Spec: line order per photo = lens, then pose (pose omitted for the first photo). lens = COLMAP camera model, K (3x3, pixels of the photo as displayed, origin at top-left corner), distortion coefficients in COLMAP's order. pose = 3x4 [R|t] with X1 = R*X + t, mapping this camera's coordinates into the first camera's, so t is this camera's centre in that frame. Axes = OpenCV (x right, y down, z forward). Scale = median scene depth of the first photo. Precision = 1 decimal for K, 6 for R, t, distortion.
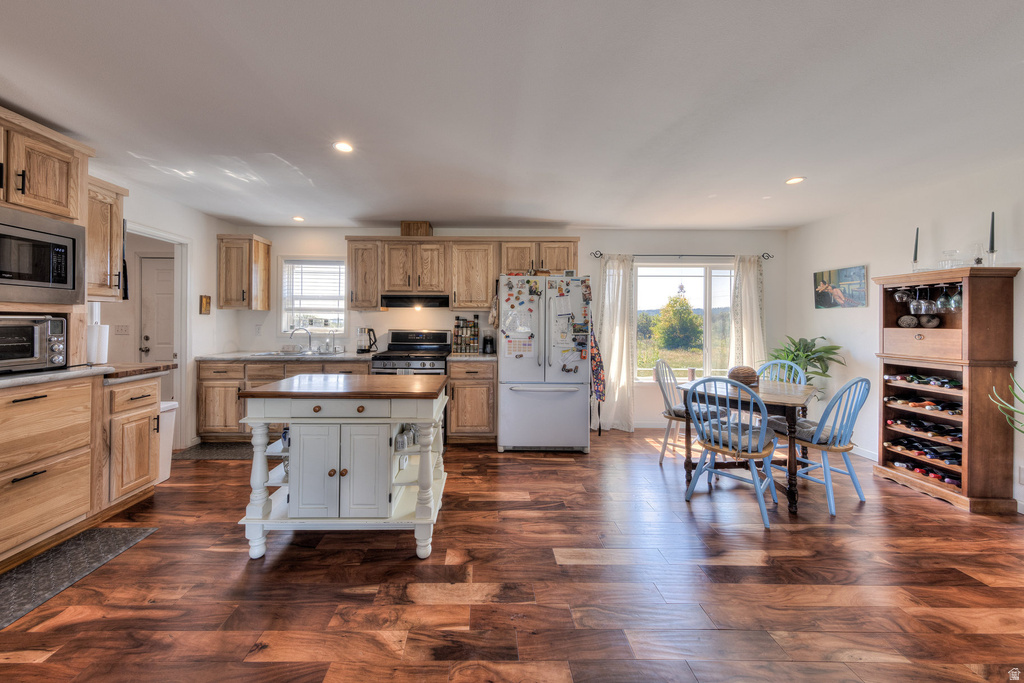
lens RADIAL K [[340.0, 0, 487.2], [0, 340.0, 321.0], [0, 0, 1]] dist [0.009902, -0.001341]
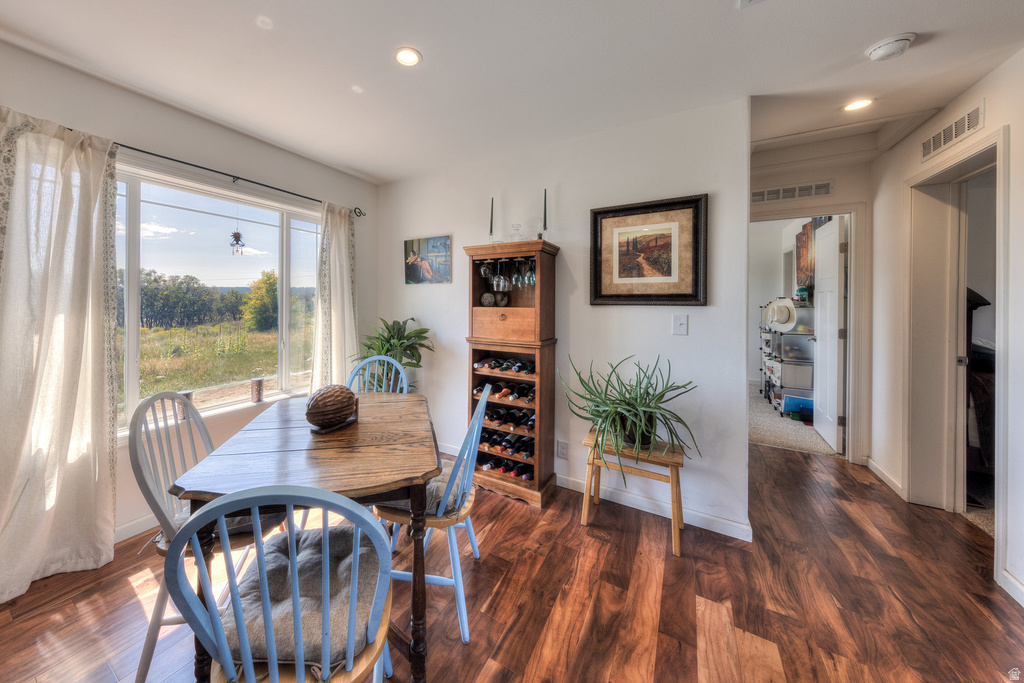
lens RADIAL K [[355.2, 0, 460.4], [0, 355.2, 302.1], [0, 0, 1]] dist [0.000105, 0.000442]
pose [[0.546294, -0.002975, 0.837589, 0.353611], [-0.003149, 0.999979, 0.005605, 0.003027], [-0.837588, -0.005700, 0.546273, 0.477868]]
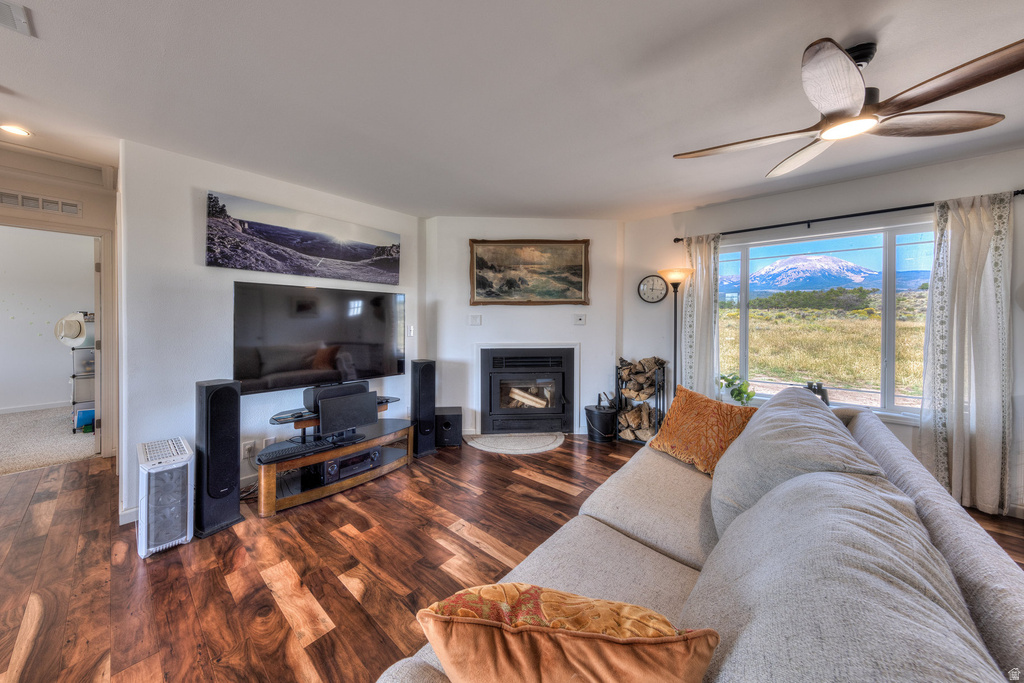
lens RADIAL K [[340.0, 0, 483.6], [0, 340.0, 320.5], [0, 0, 1]] dist [0.009902, -0.001341]
pose [[-0.728073, -0.010350, 0.685422, 0.183969], [-0.007062, 0.999946, 0.007597, 0.002245], [-0.685463, 0.000691, -0.728107, 0.121990]]
